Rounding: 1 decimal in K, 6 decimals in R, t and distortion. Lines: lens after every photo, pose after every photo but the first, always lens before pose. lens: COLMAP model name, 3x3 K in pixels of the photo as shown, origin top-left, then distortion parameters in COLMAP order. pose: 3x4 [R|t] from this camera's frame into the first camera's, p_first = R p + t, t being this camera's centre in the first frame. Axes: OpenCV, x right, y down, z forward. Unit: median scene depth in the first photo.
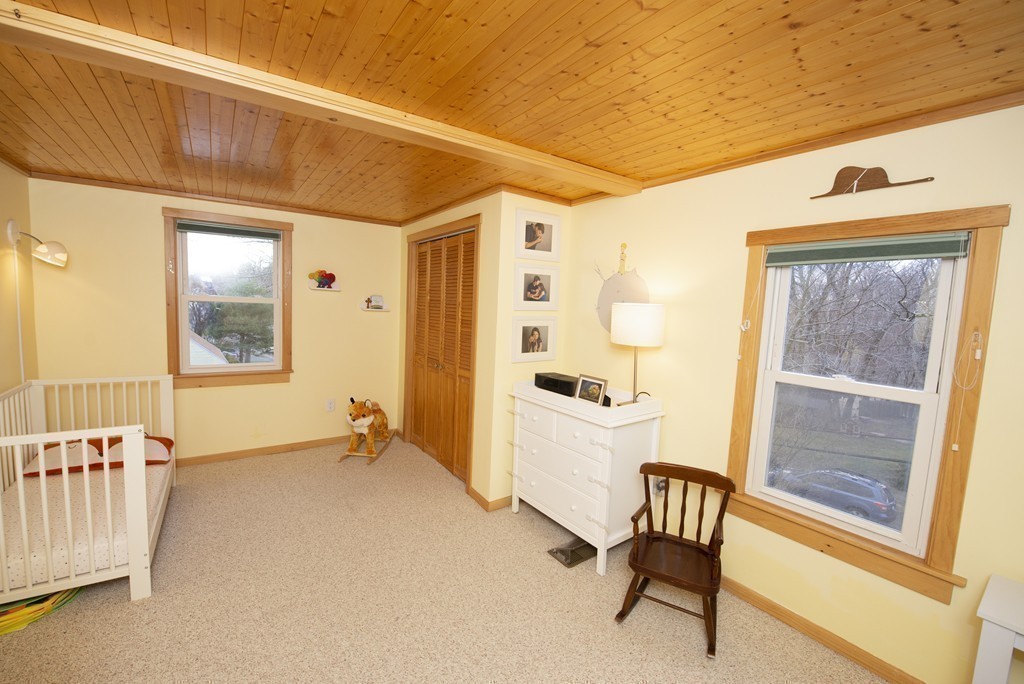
lens RADIAL K [[424.7, 0, 512.0], [0, 424.7, 342.0], [0, 0, 1]] dist [-0.002718, -0.000578]
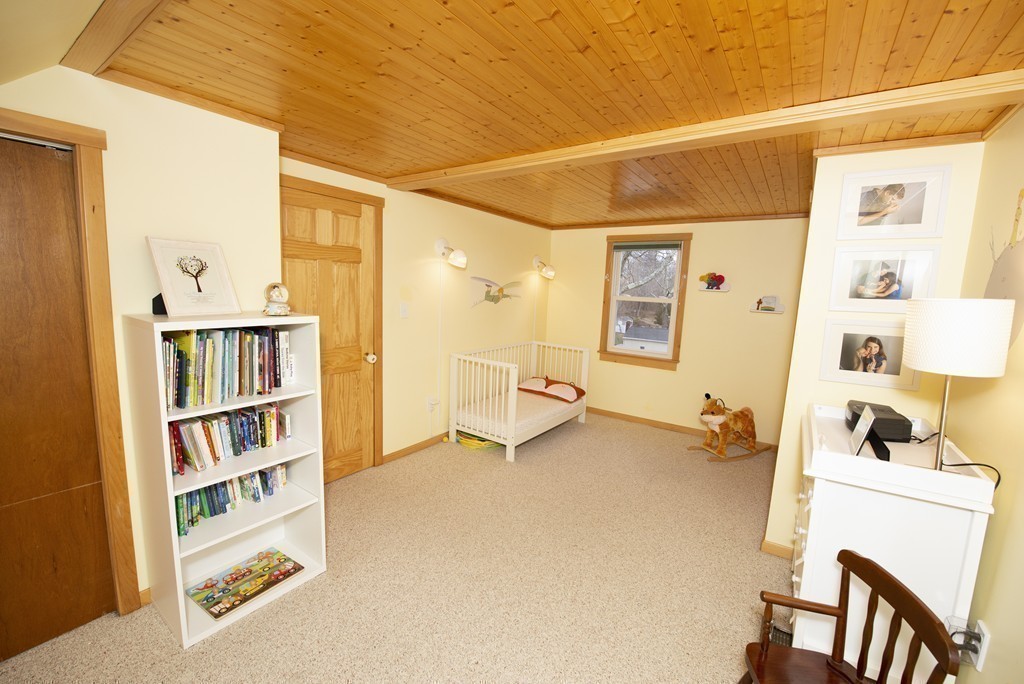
lens RADIAL K [[424.7, 0, 512.0], [0, 424.7, 342.0], [0, 0, 1]] dist [-0.002718, -0.000578]
pose [[0.352901, 0.092762, -0.931051, 0.487899], [-0.111747, 0.992130, 0.056492, 0.000945], [0.928964, 0.084106, 0.360490, 0.201038]]
